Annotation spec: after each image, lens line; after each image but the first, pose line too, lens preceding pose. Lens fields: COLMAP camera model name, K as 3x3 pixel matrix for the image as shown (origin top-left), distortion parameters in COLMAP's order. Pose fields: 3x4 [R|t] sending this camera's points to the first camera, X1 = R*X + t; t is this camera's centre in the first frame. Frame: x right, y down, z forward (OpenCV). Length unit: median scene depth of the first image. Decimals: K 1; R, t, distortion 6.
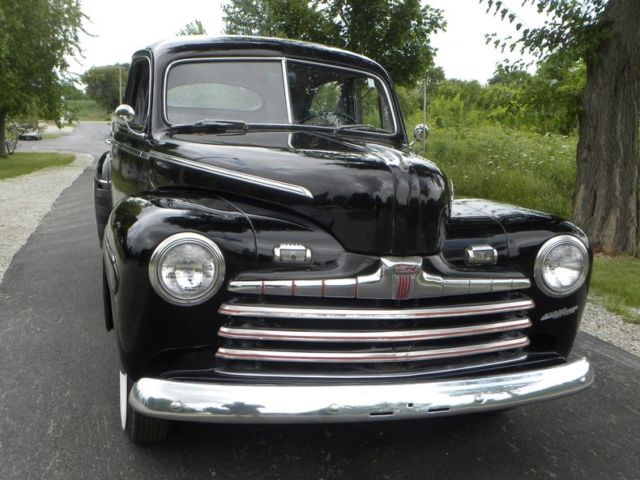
lens RADIAL K [[740.0, 0, 320.0], [0, 740.0, 240.0], [0, 0, 1]] dist [0.033797, -0.045035]
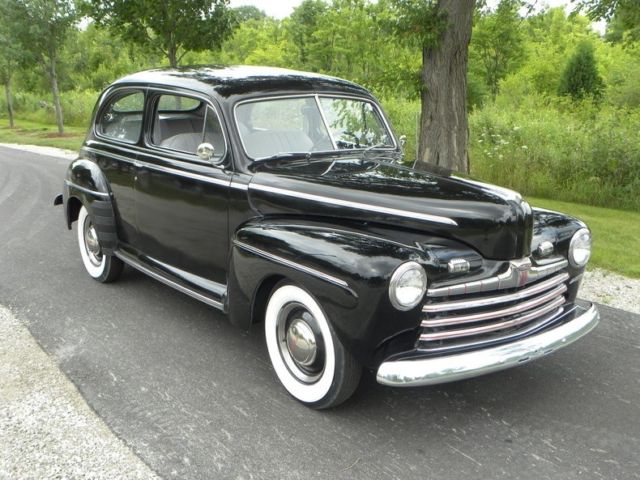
lens RADIAL K [[740.0, 0, 320.0], [0, 740.0, 240.0], [0, 0, 1]] dist [0.033797, -0.045035]
pose [[0.935633, -0.111535, 0.334888, -0.696580], [0.082282, 0.991544, 0.100350, -0.180825], [-0.343249, -0.066336, 0.936899, -0.268630]]
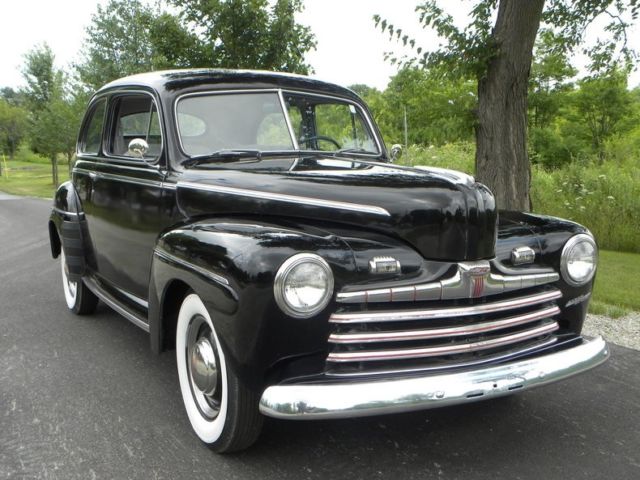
lens RADIAL K [[740.0, 0, 320.0], [0, 740.0, 240.0], [0, 0, 1]] dist [0.033797, -0.045035]
pose [[0.977894, -0.067613, 0.197866, -0.313839], [0.071672, 0.997338, -0.013412, -0.010937], [-0.196432, 0.027297, 0.980137, -0.091700]]
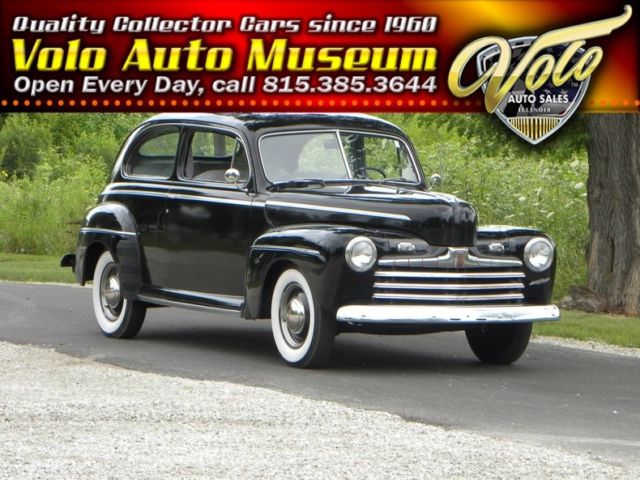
lens RADIAL K [[3052.9, 0, 320.0], [0, 3052.9, 240.0], [0, 0, 1]] dist [2.612951, -5.251992]
pose [[0.980299, -0.033733, 0.194617, -1.665933], [0.054444, 0.993286, -0.102073, 0.739229], [-0.189867, 0.110658, 0.975554, -6.265389]]
